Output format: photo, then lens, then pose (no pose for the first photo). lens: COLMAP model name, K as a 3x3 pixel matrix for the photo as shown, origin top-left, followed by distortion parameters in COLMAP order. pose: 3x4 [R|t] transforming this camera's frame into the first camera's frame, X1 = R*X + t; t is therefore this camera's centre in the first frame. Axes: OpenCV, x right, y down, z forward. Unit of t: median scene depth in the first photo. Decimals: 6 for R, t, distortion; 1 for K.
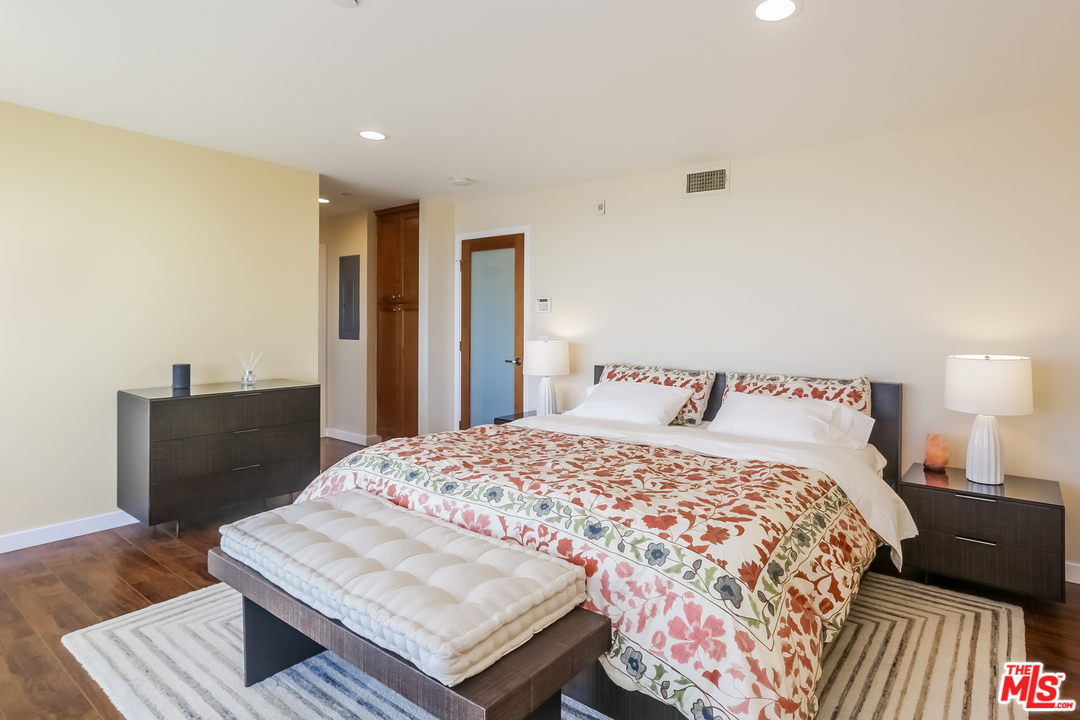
lens RADIAL K [[603.9, 0, 540.9], [0, 603.9, 311.2], [0, 0, 1]] dist [-0.025983, 0.001182]
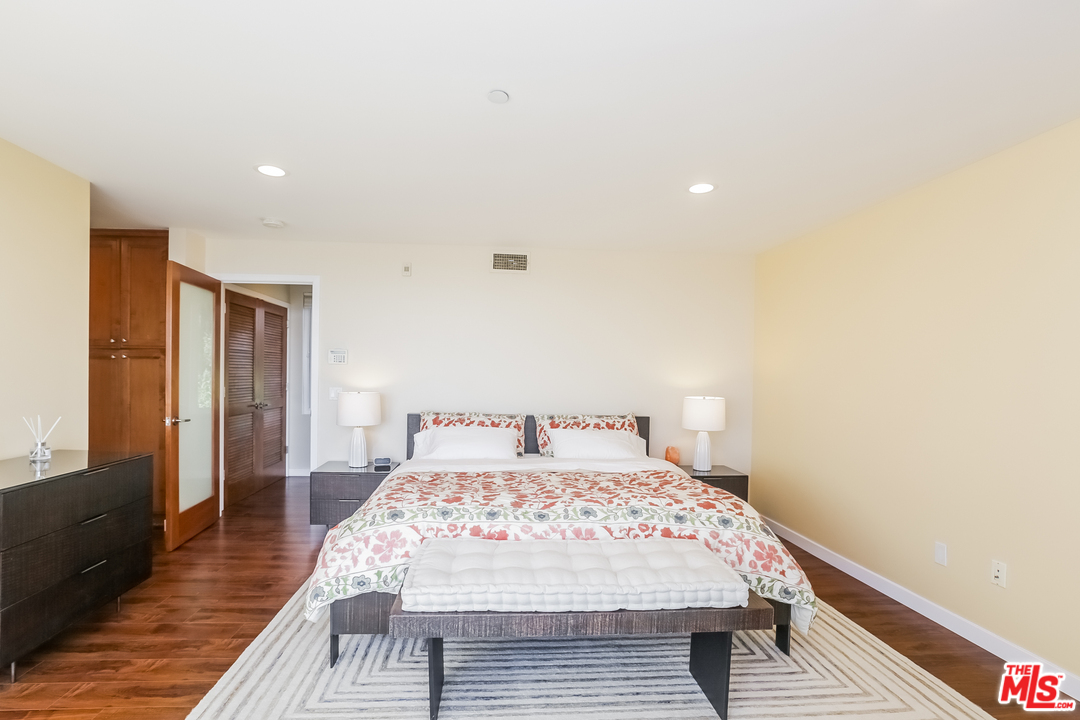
lens RADIAL K [[591.5, 0, 540.0], [0, 591.5, 360.0], [0, 0, 1]] dist [-0.041904, 0.000457]
pose [[0.732234, 0.013967, 0.680910, -0.784842], [-0.020433, 0.999790, 0.001466, -0.024476], [-0.680747, -0.014987, 0.732365, 0.092556]]
